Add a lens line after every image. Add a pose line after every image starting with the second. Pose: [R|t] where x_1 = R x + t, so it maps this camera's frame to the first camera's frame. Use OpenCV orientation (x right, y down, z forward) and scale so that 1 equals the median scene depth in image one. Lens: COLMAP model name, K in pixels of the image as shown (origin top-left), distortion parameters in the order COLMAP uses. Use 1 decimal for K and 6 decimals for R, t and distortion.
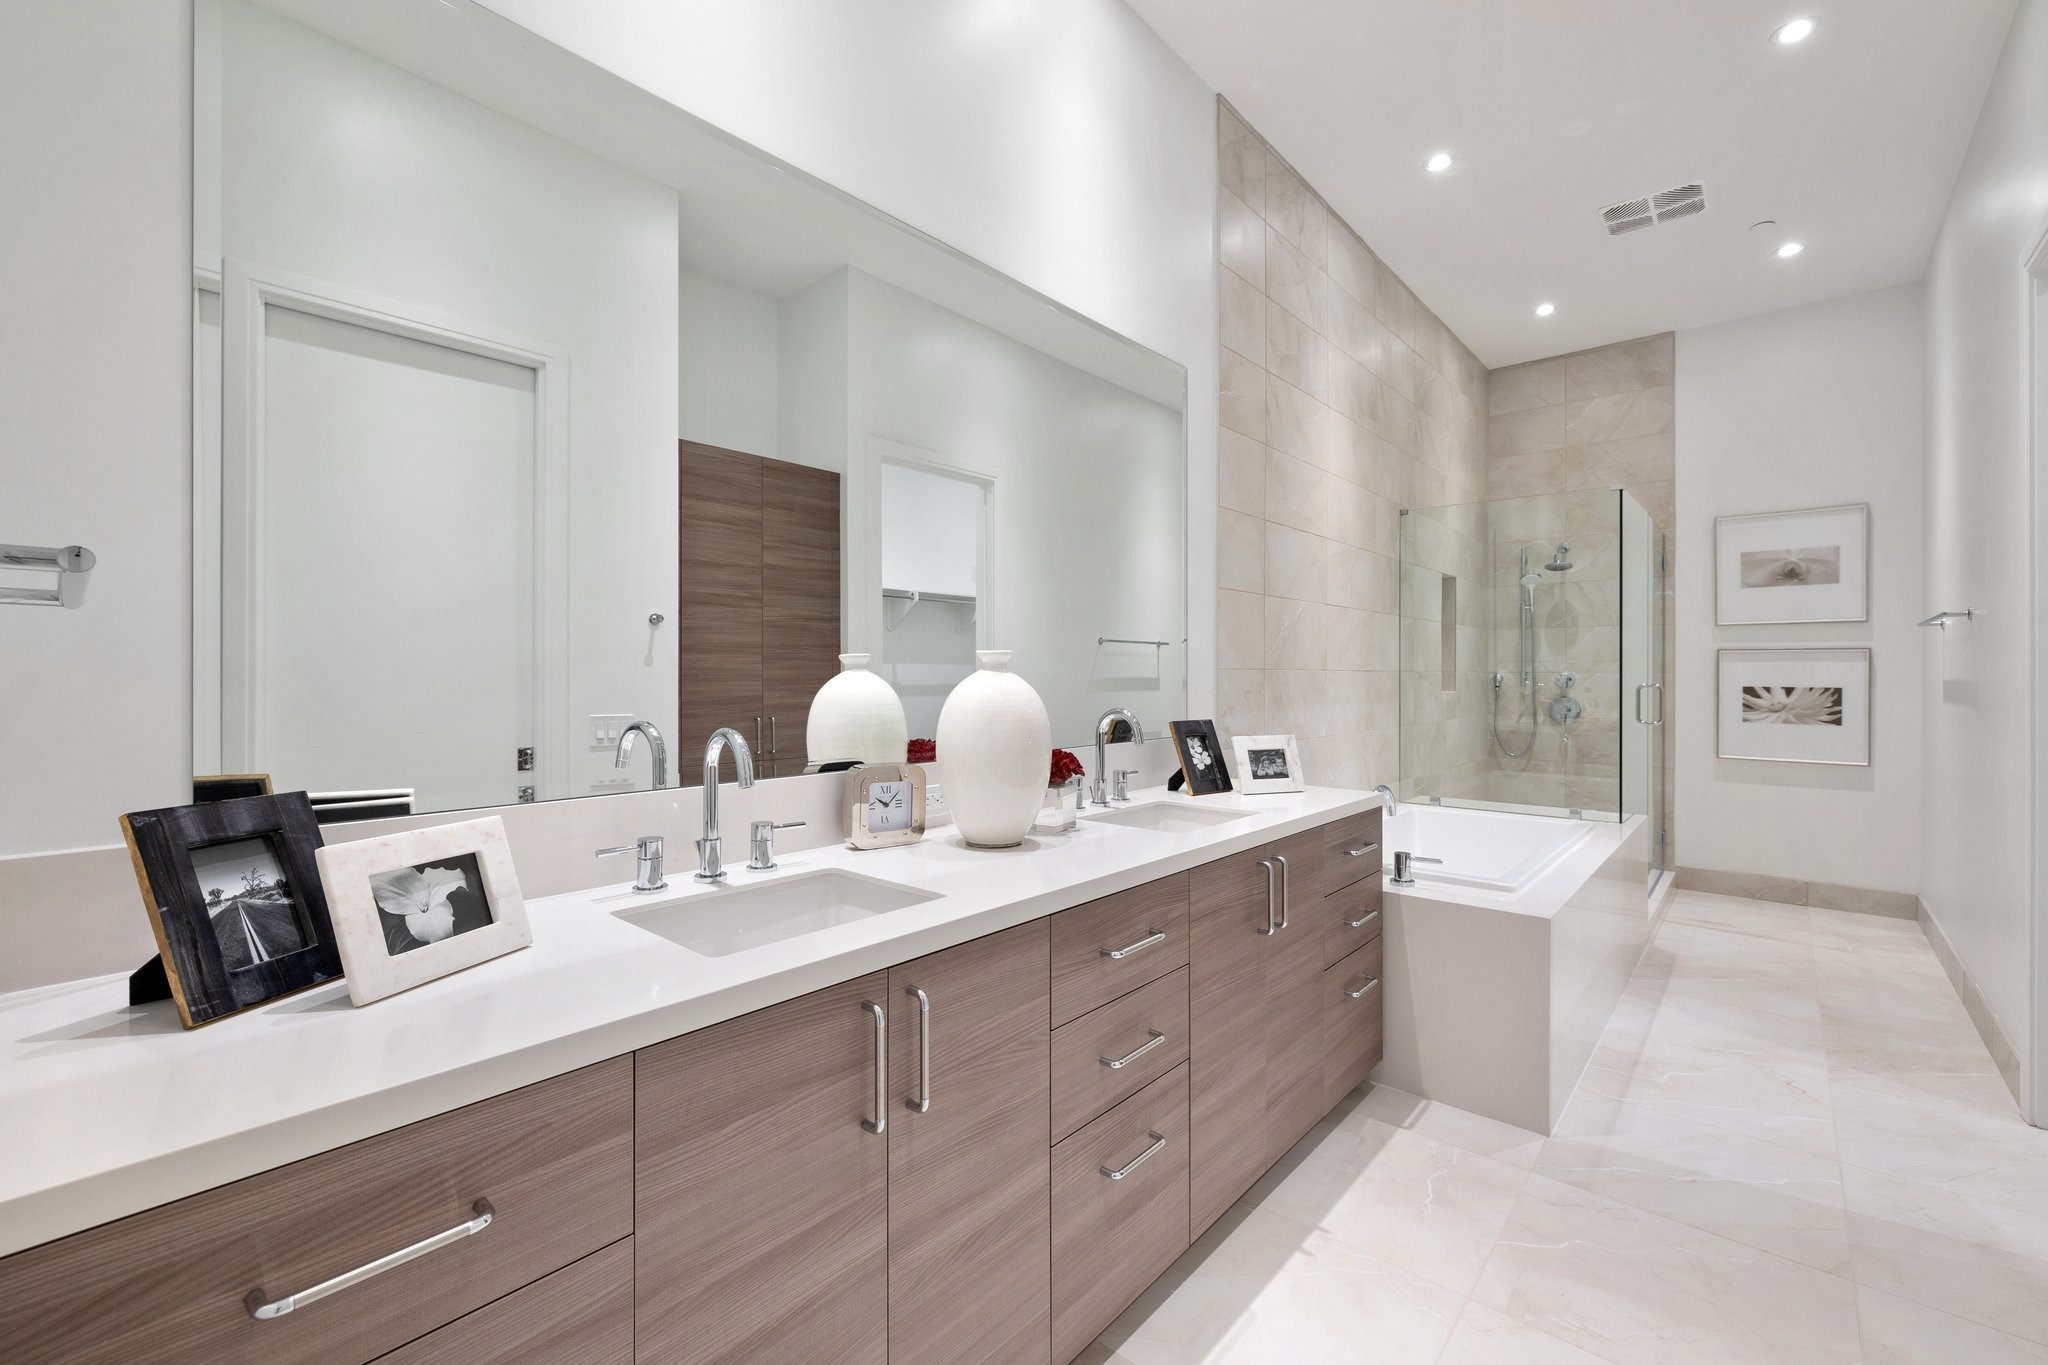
lens RADIAL K [[870.8, 0, 1022.9], [0, 870.8, 678.8], [0, 0, 1]] dist [0.003540, 0.000147]
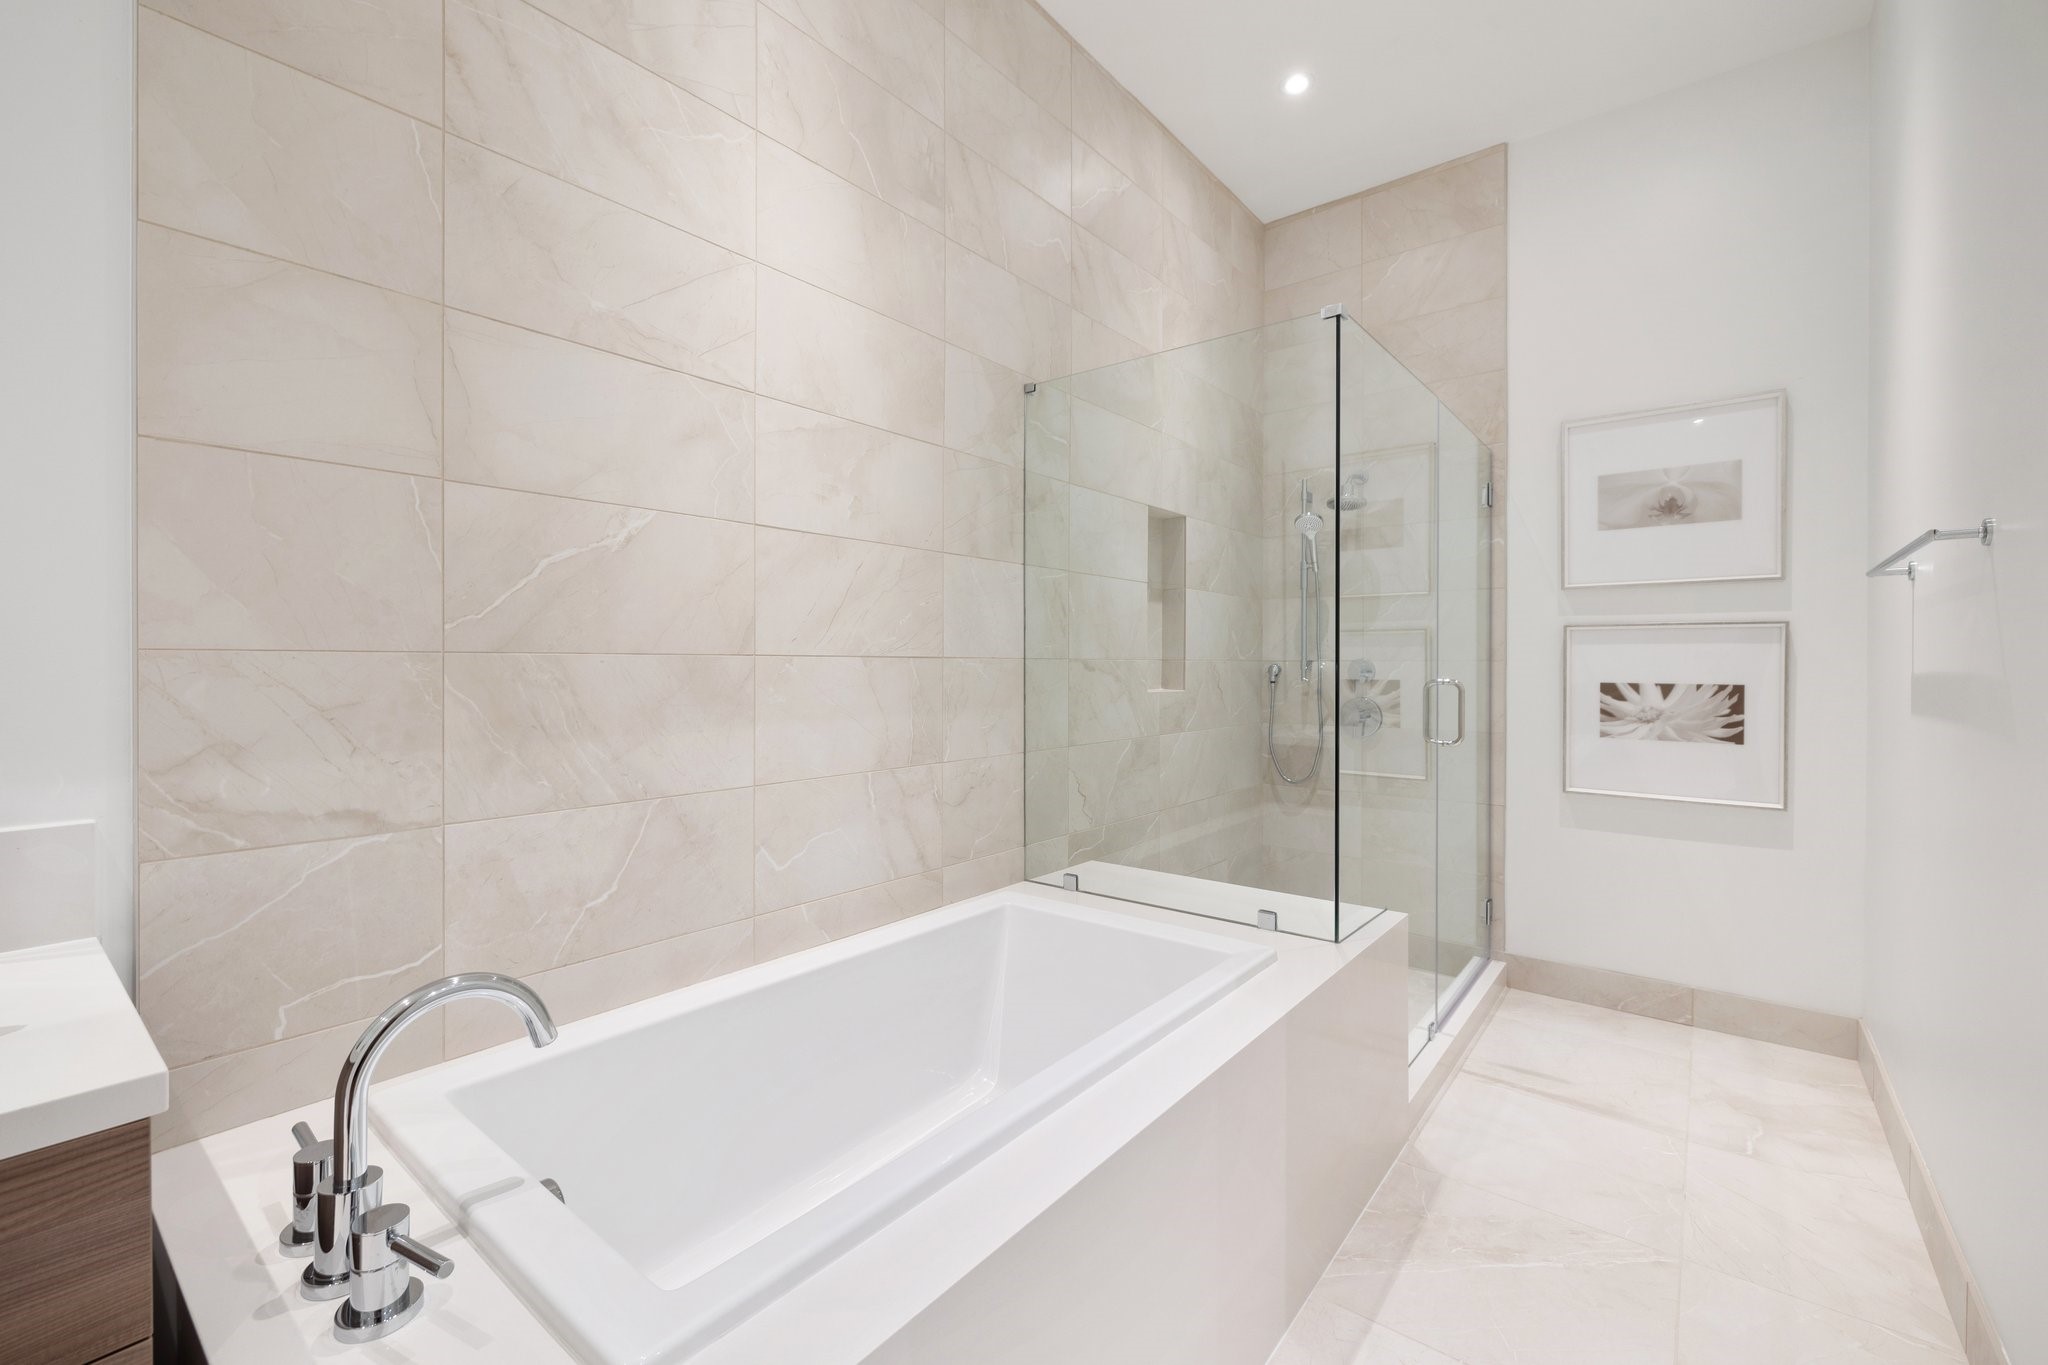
lens RADIAL K [[870.8, 0, 1022.6], [0, 870.8, 674.5], [0, 0, 1]] dist [0.003540, 0.000147]
pose [[0.998962, -0.001215, 0.045531, 0.371879], [0.000964, 0.999984, 0.005543, -0.001064], [-0.045537, -0.005494, 0.998948, 0.377698]]
